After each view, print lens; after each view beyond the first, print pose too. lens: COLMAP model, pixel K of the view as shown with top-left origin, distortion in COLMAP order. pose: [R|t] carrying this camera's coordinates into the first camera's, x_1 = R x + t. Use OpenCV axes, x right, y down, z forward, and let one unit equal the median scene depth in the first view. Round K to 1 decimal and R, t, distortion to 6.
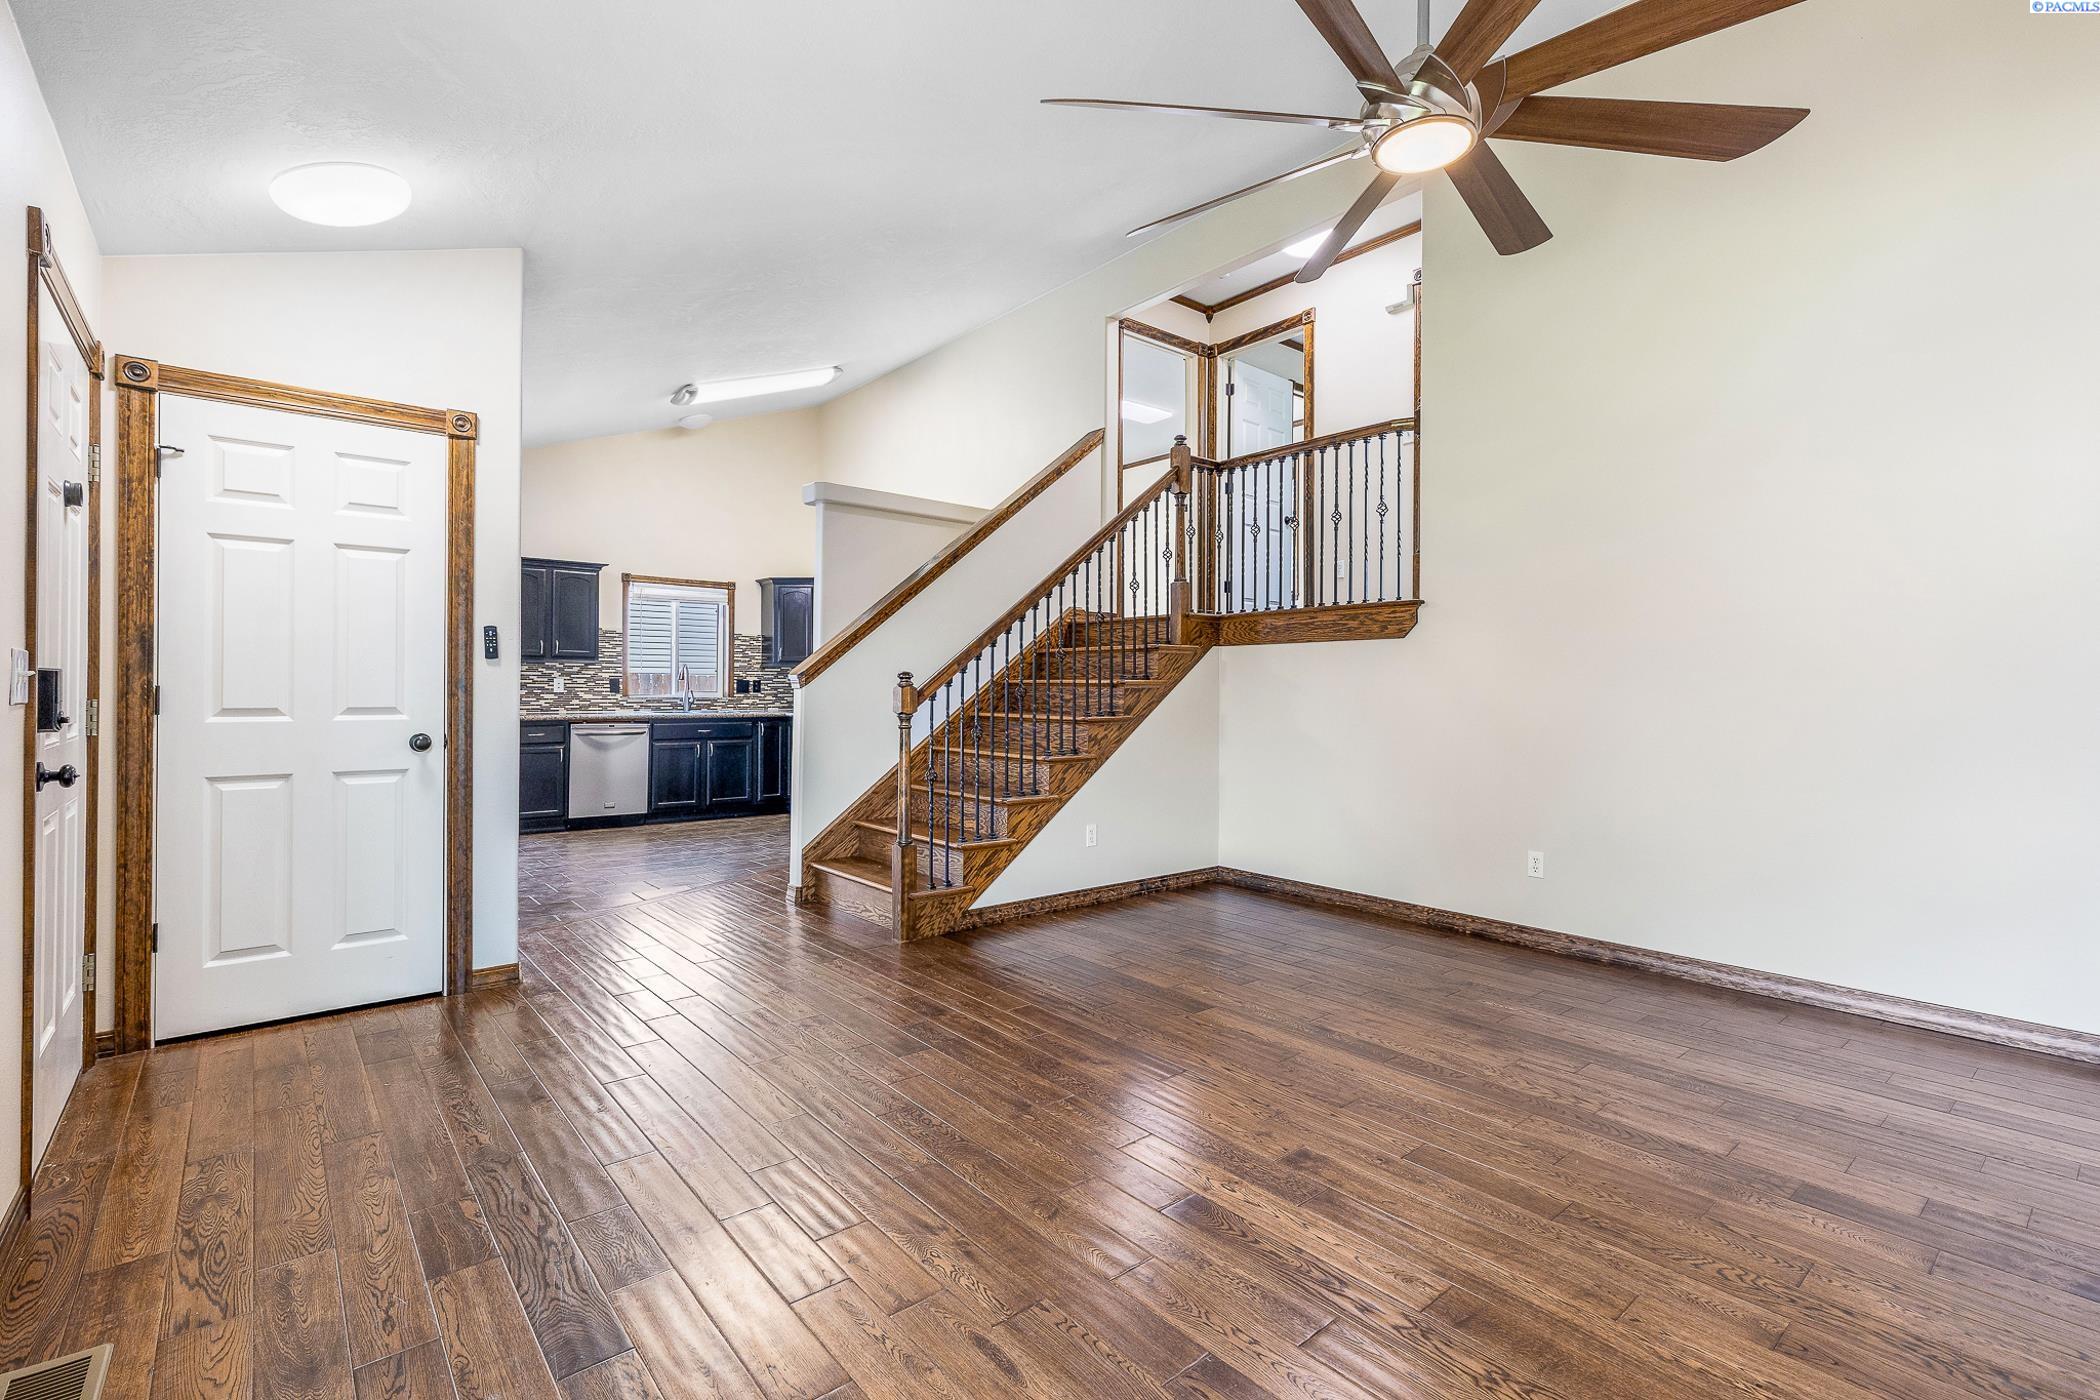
lens RADIAL K [[944.0, 0, 1057.5], [0, 944.0, 683.8], [0, 0, 1]] dist [0.005502, 0.000431]
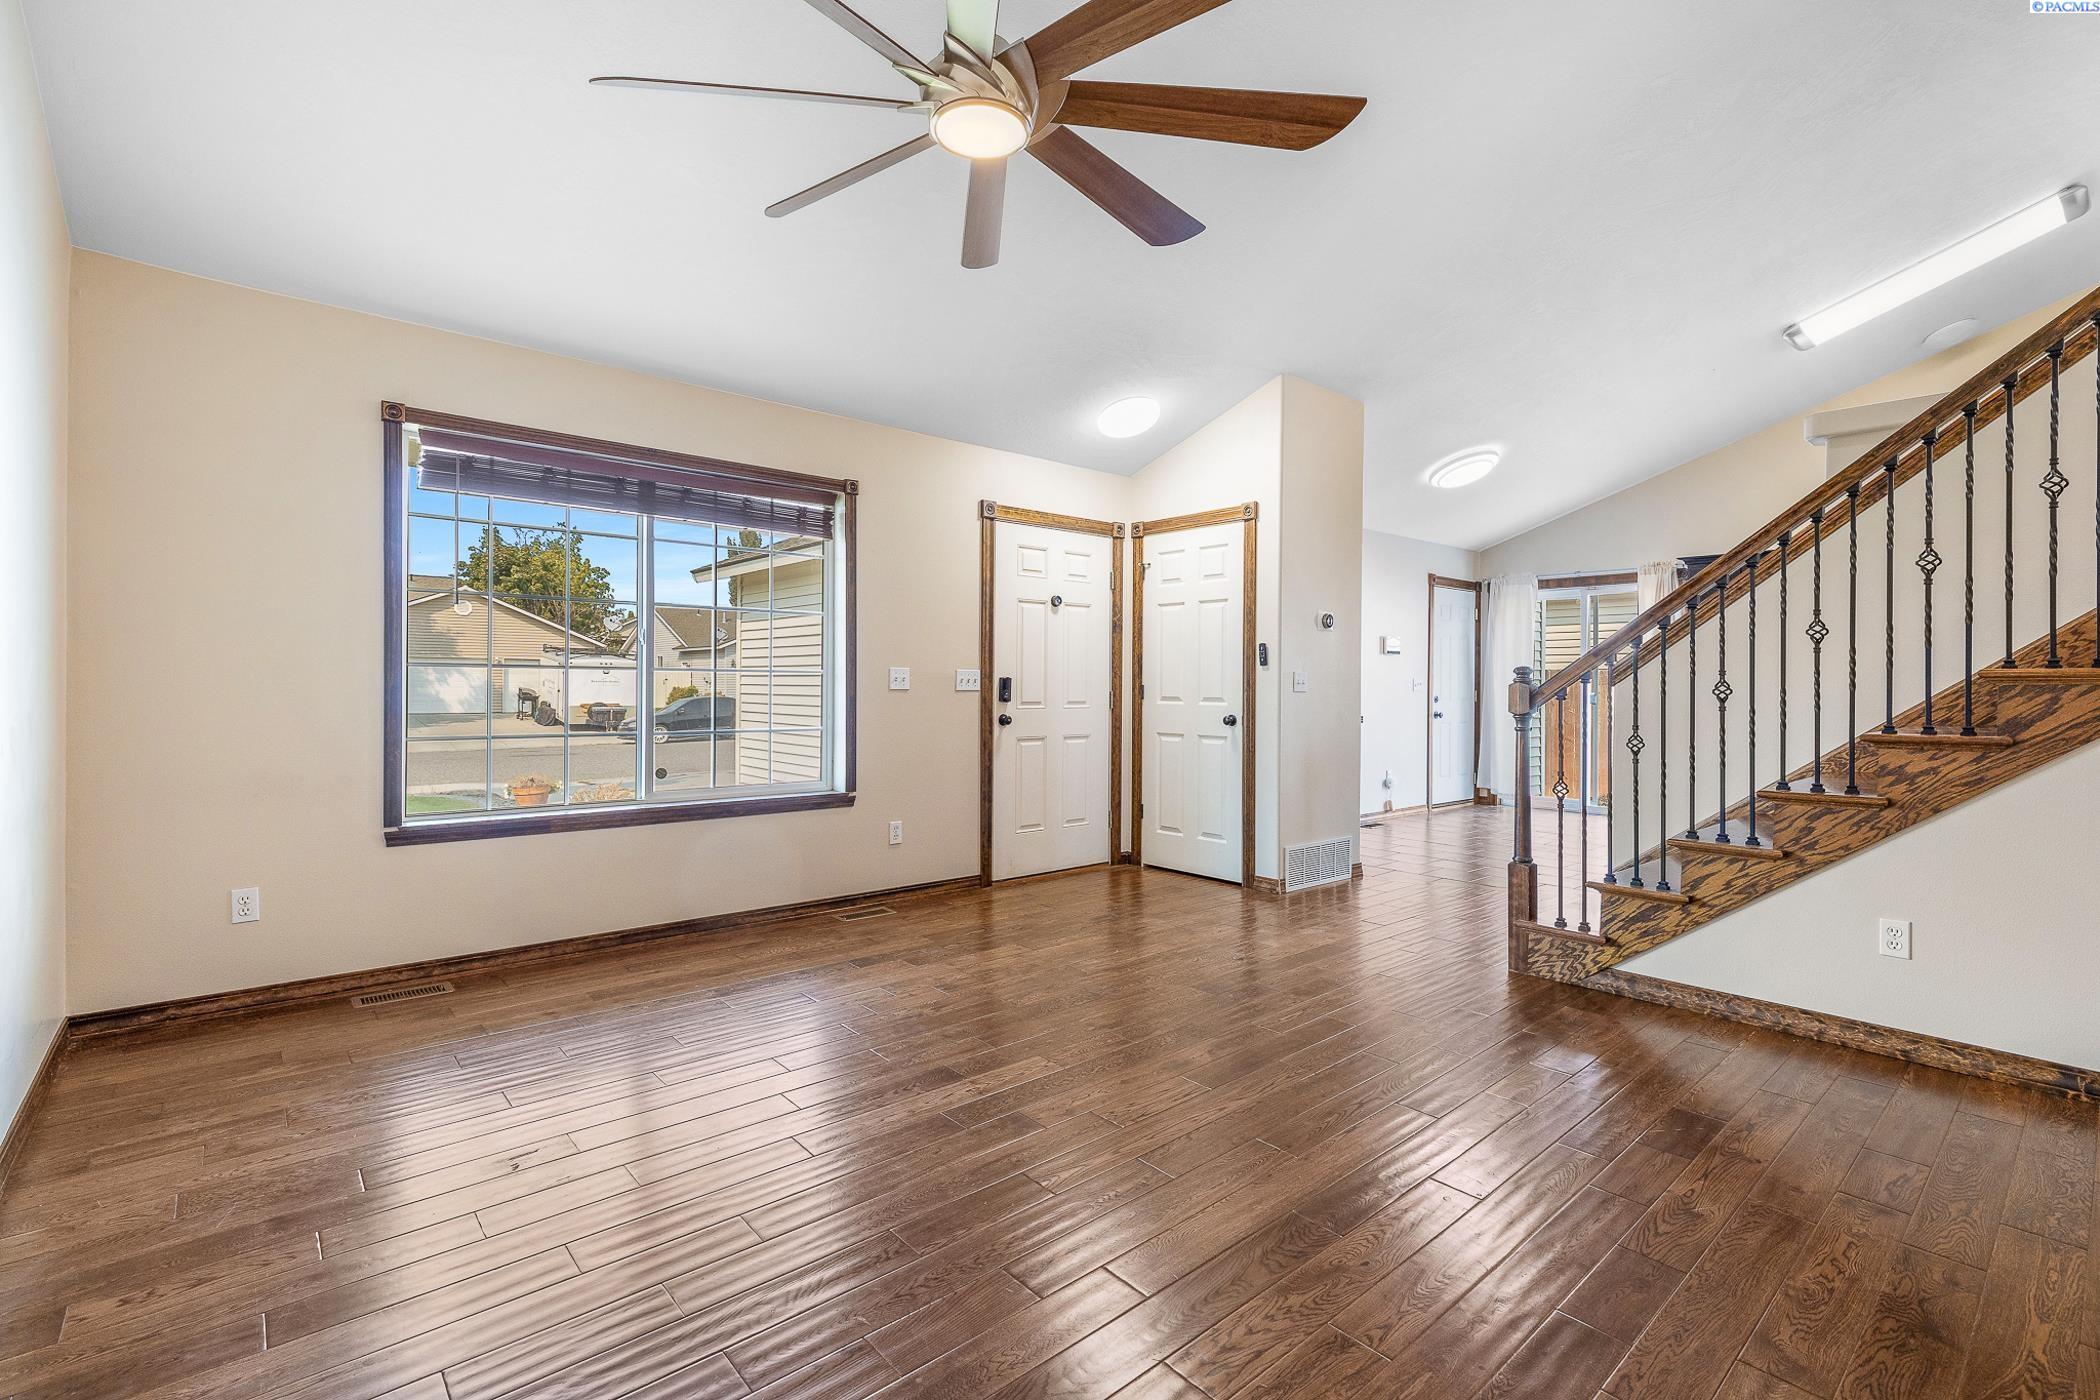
lens RADIAL K [[944.0, 0, 1065.0], [0, 944.0, 691.0], [0, 0, 1]] dist [0.005502, 0.000431]
pose [[0.019945, 0.001068, -0.999801, 0.773728], [-0.001310, 0.999999, 0.001042, 0.010461], [0.999800, 0.001289, 0.019947, 0.605193]]
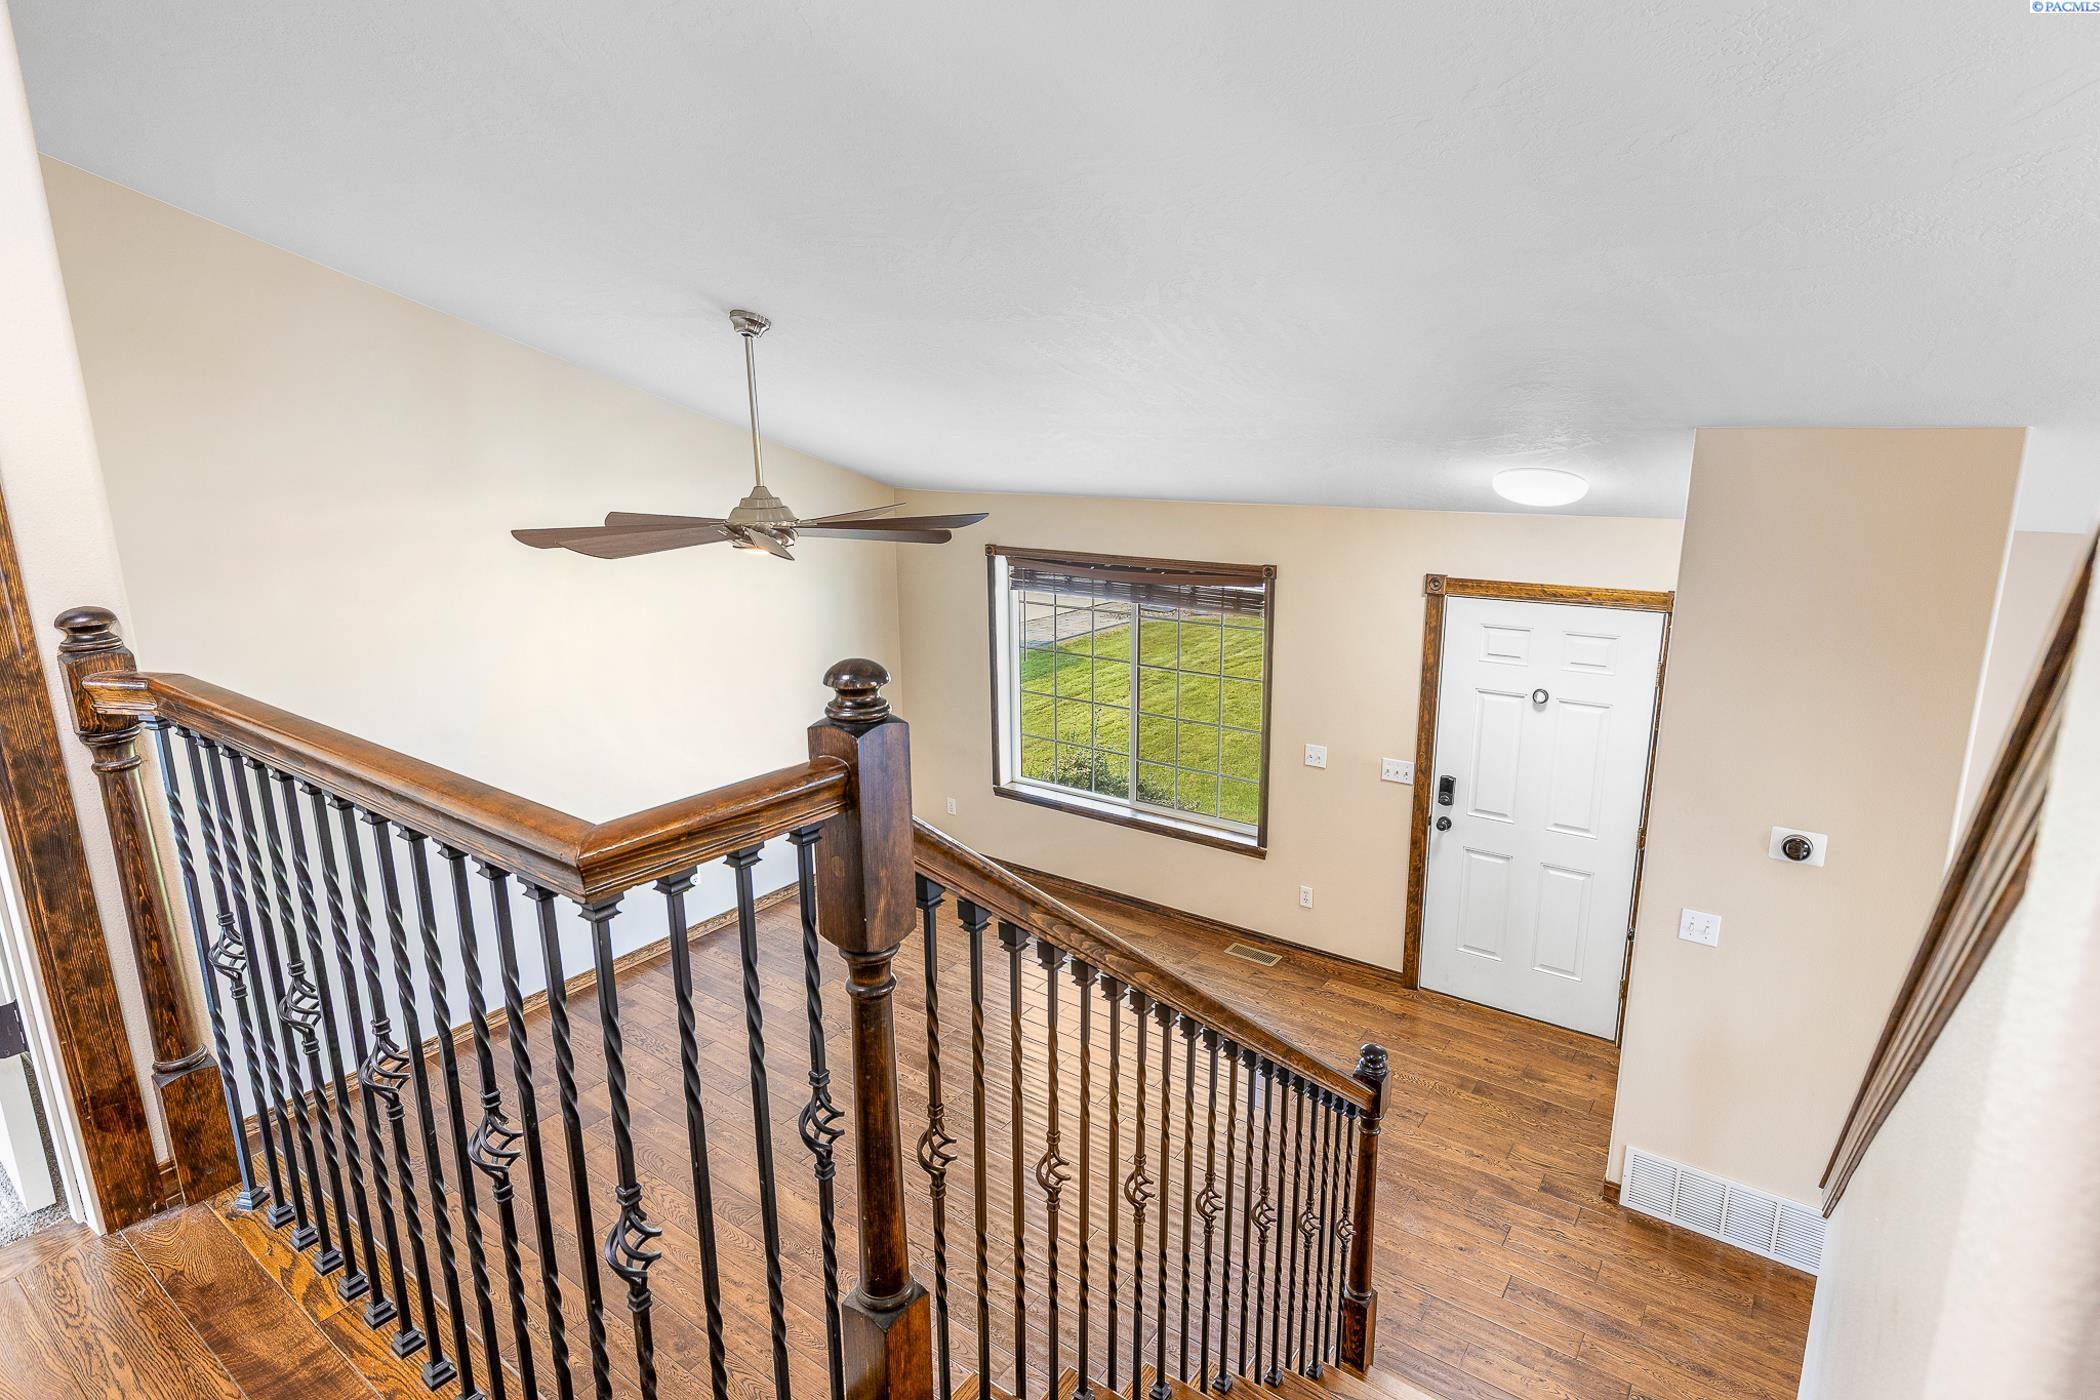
lens RADIAL K [[1118.7, 0, 1050.8], [0, 1118.7, 694.1], [0, 0, 1]] dist [0.023984, 0.000029]
pose [[-0.972754, 0.060630, -0.223770, 0.199713], [0.006803, 0.972248, 0.233855, -0.434327], [0.231738, 0.225961, -0.946171, 1.718187]]
